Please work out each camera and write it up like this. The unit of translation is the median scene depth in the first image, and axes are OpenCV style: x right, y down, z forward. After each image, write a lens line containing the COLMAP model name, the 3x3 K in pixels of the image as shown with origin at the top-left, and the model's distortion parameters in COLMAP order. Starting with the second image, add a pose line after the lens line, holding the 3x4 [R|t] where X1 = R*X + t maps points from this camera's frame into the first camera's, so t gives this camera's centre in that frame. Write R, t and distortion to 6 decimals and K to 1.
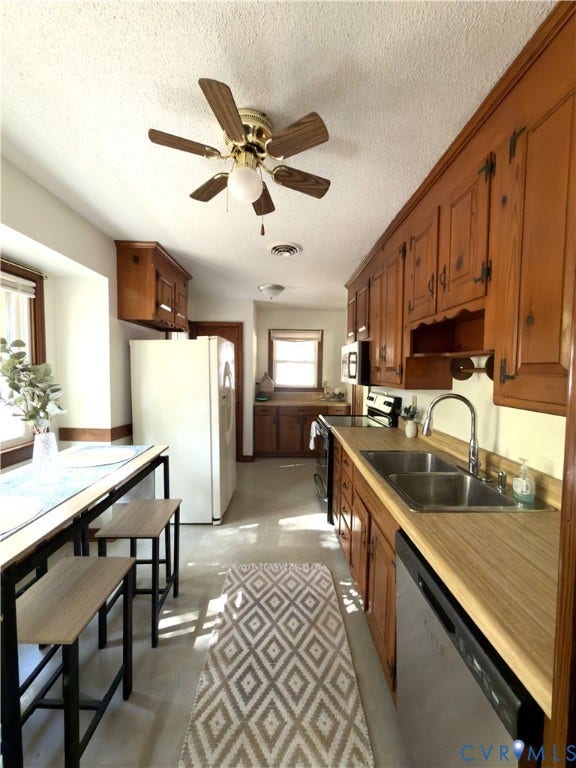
lens RADIAL K [[301.5, 0, 288.0], [0, 301.5, 384.0], [0, 0, 1]] dist [-0.000071, -0.000134]
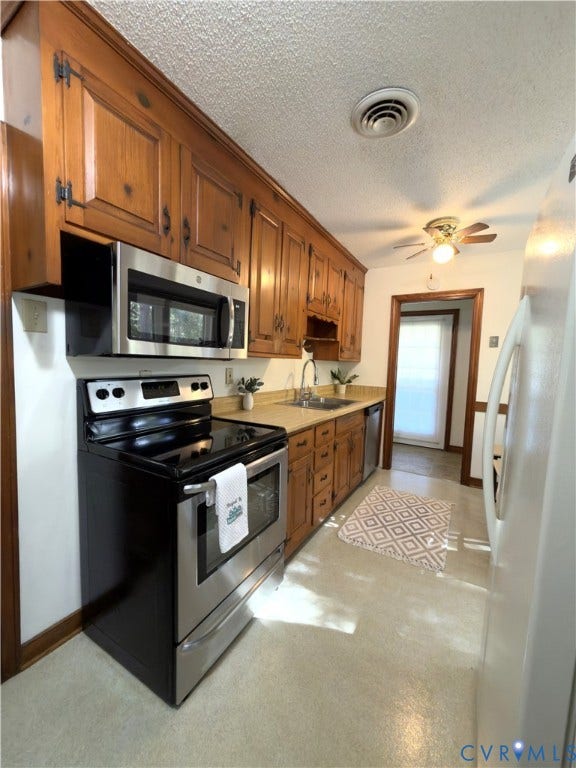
lens RADIAL K [[301.5, 0, 288.0], [0, 301.5, 384.0], [0, 0, 1]] dist [-0.000071, -0.000134]
pose [[-0.844651, -0.080485, 0.529232, -0.314288], [-0.015906, 0.991970, 0.125472, -0.046111], [-0.535081, 0.097562, -0.839149, 2.598092]]
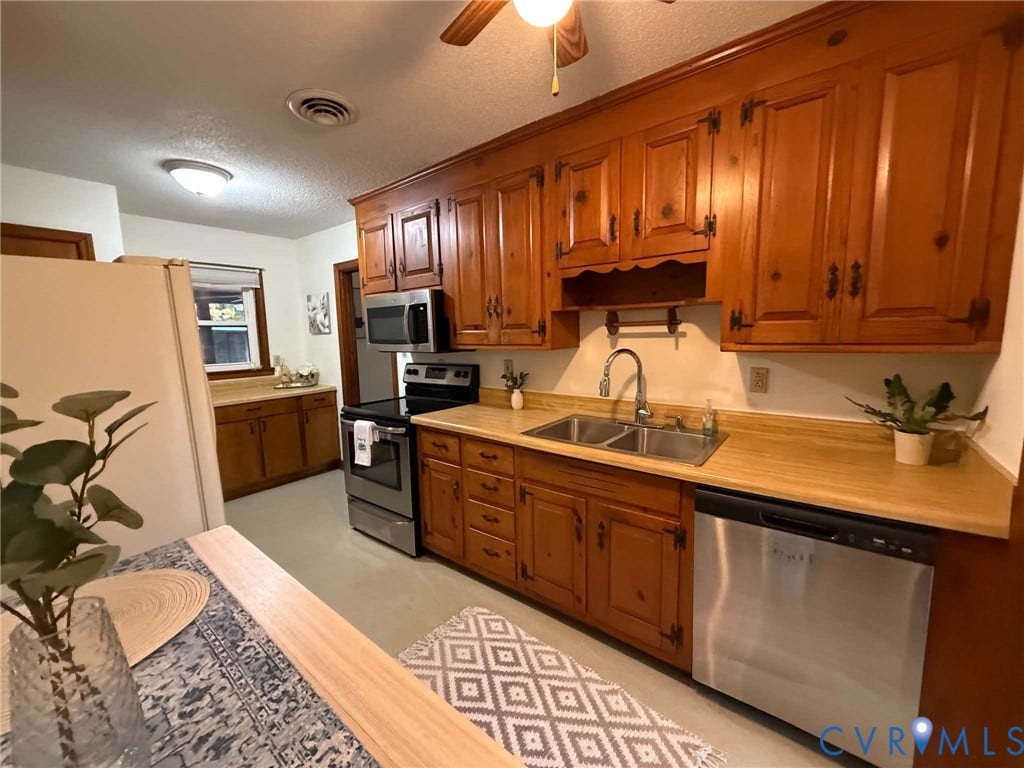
lens RADIAL K [[402.0, 0, 505.9], [0, 402.0, 377.7], [0, 0, 1]] dist [-0.000071, -0.000134]
pose [[0.664363, -0.101133, 0.740537, -0.646539], [0.062952, 0.994854, 0.079388, -0.003439], [-0.744755, -0.006124, 0.667310, 0.431406]]
